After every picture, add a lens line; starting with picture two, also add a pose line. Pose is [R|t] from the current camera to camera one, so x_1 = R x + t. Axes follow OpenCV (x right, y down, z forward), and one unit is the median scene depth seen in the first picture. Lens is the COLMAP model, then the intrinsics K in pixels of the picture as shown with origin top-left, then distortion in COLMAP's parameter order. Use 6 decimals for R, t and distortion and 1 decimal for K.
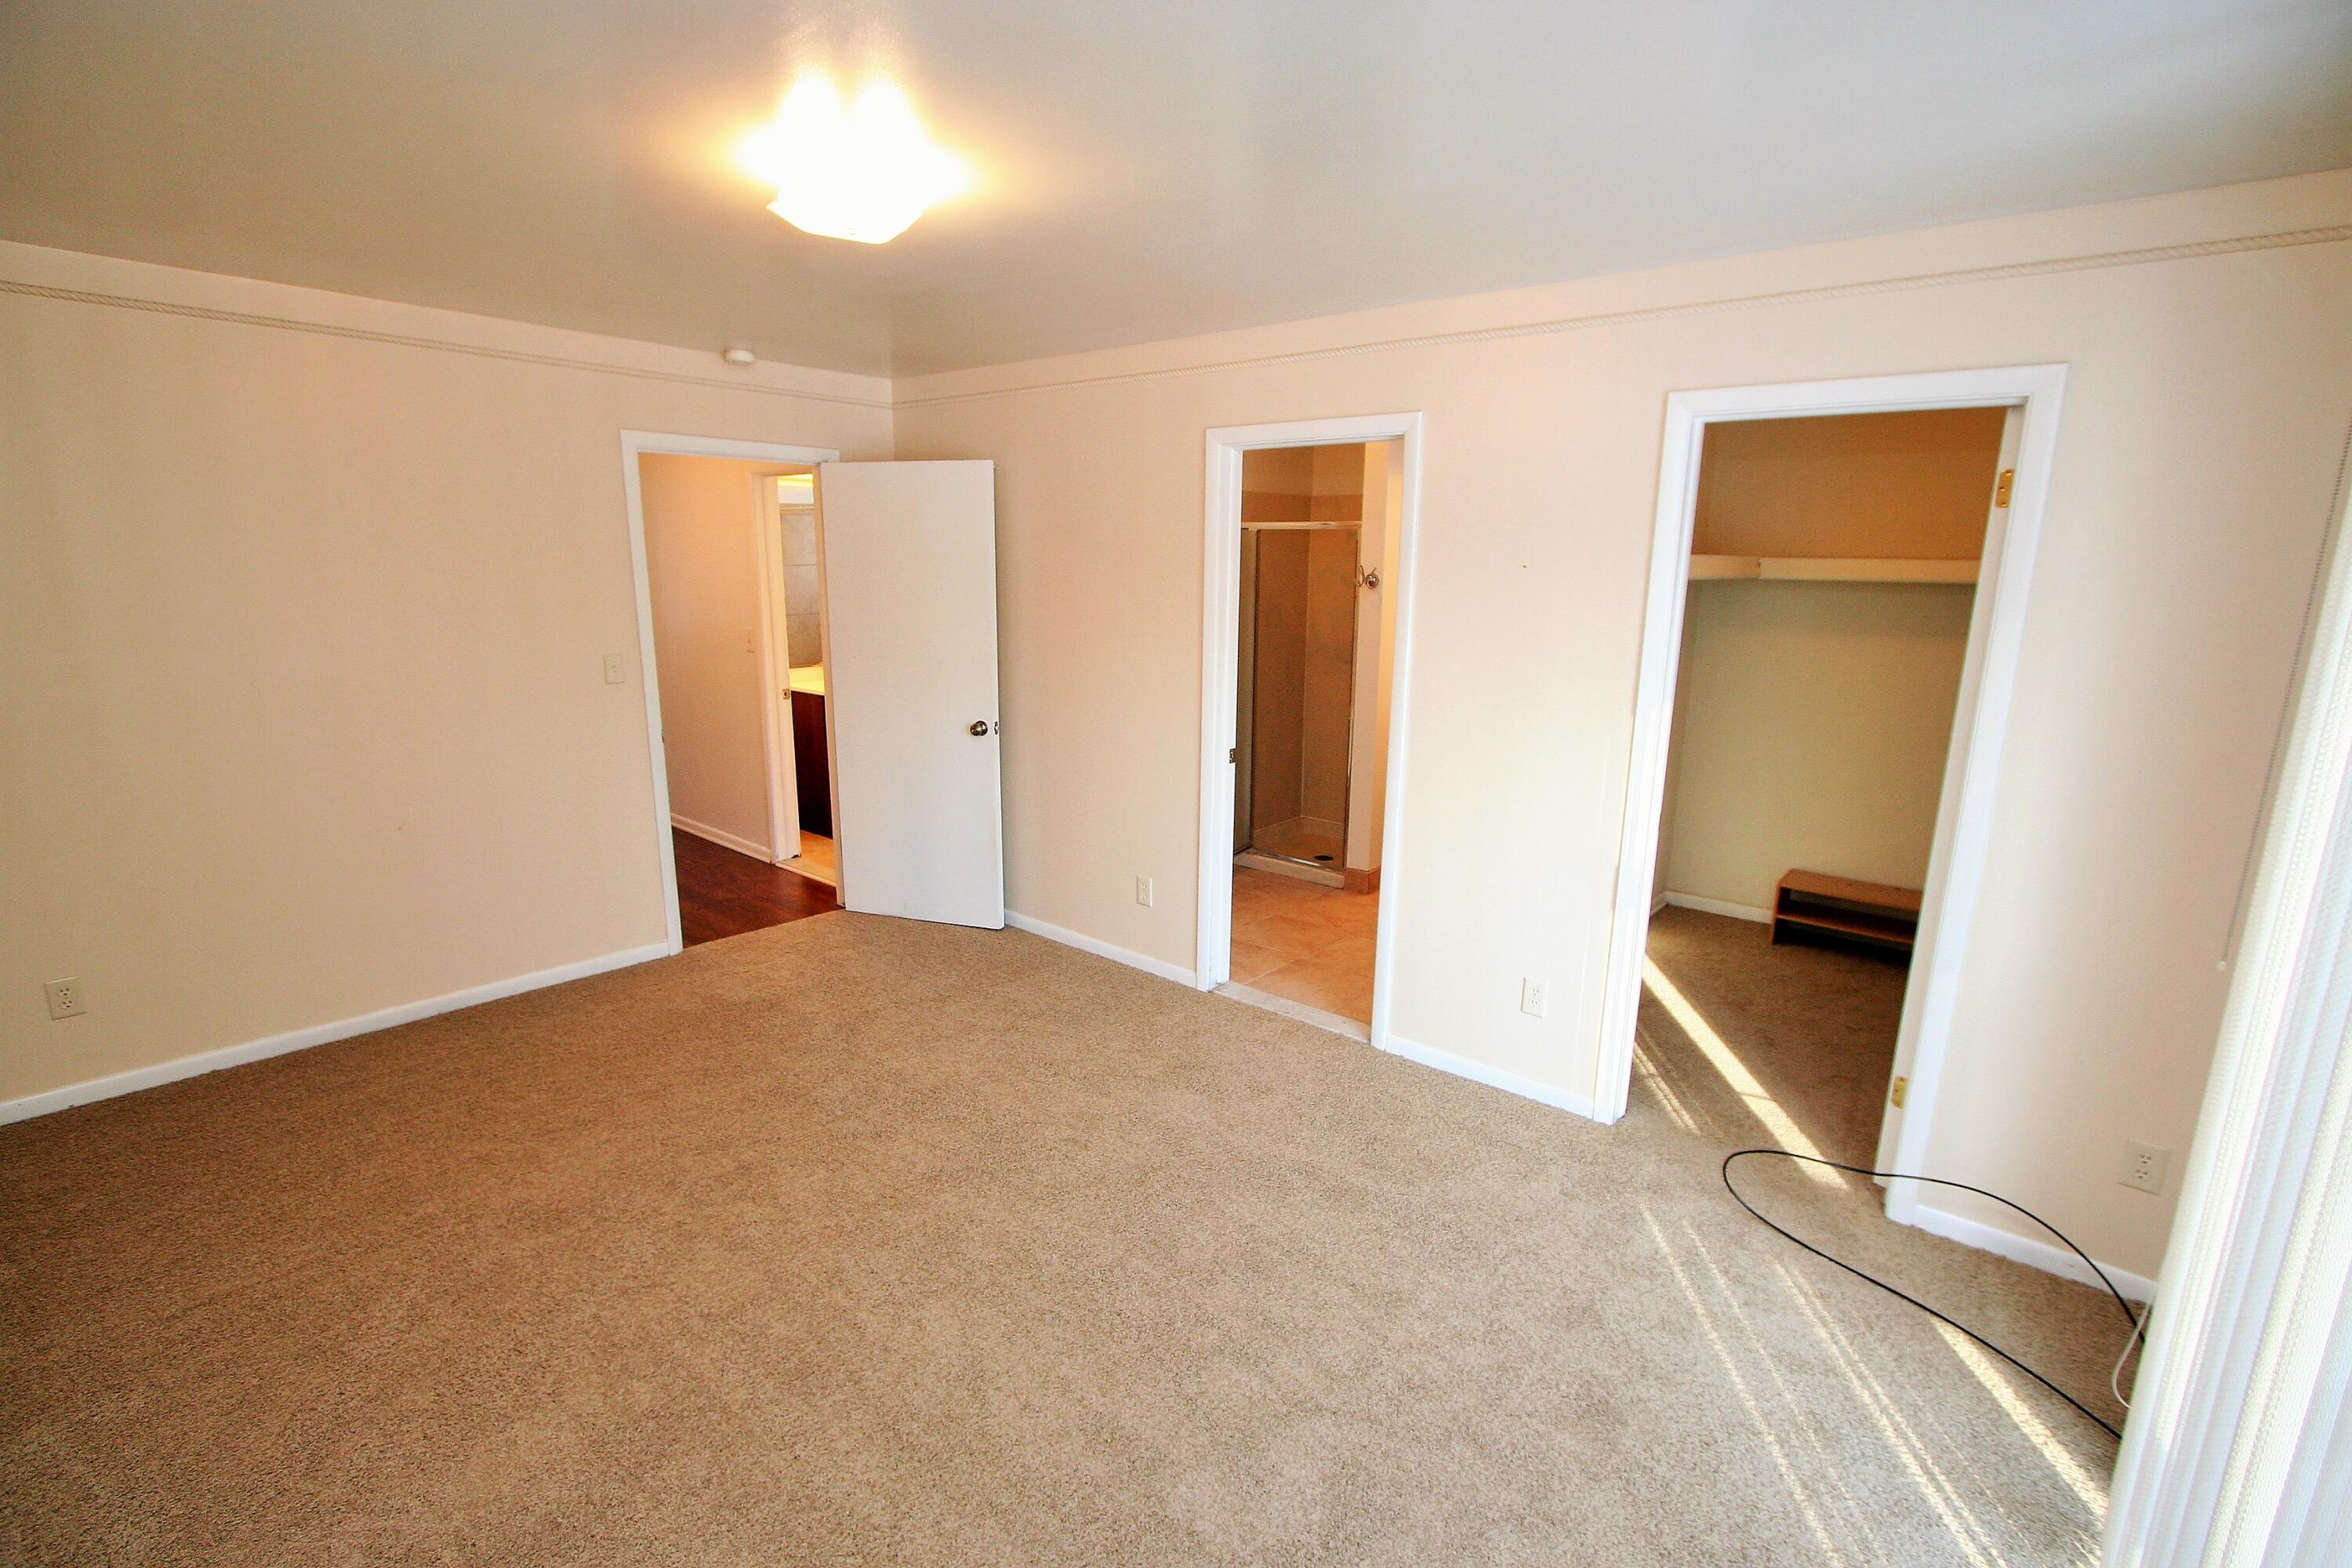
lens RADIAL K [[1077.8, 0, 1183.2], [0, 1077.8, 798.8], [0, 0, 1]] dist [-0.001516, -0.000064]
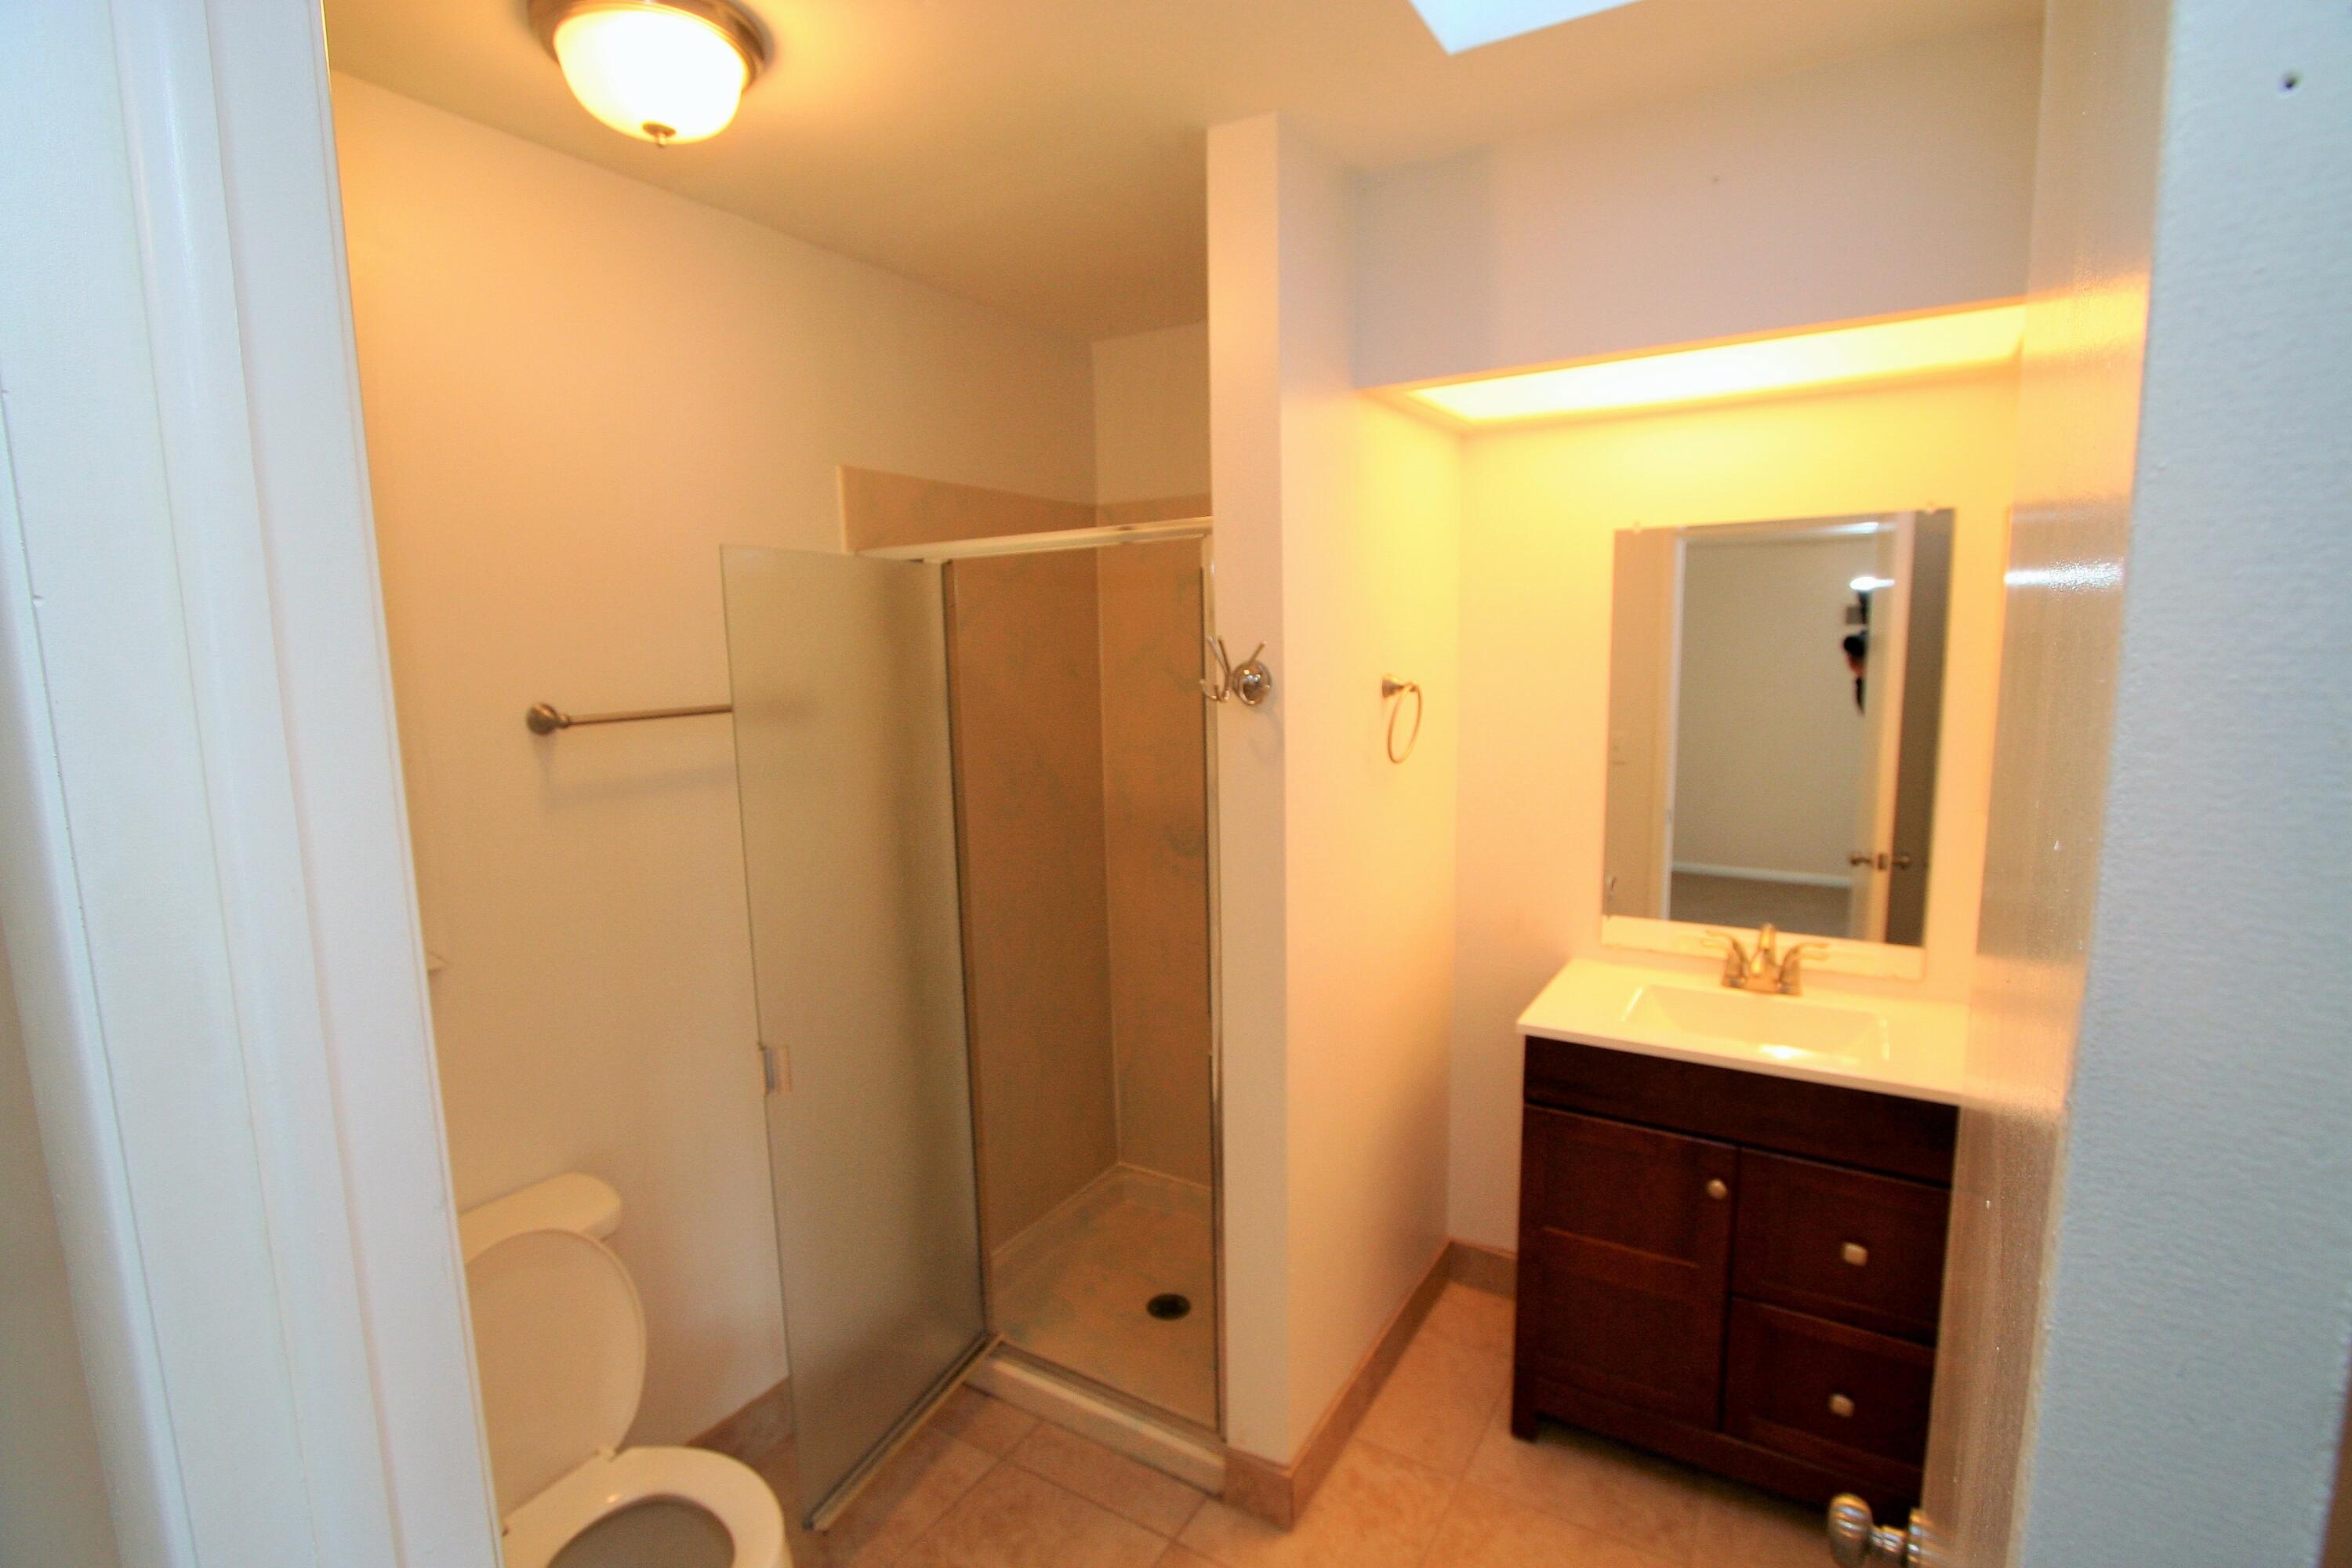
lens RADIAL K [[1077.8, 0, 1181.4], [0, 1077.8, 782.9], [0, 0, 1]] dist [-0.001516, -0.000064]
pose [[0.990303, -0.049115, 0.129950, 0.105915], [0.058530, 0.995853, -0.069647, -0.145427], [-0.125990, 0.076577, 0.989071, 0.657715]]
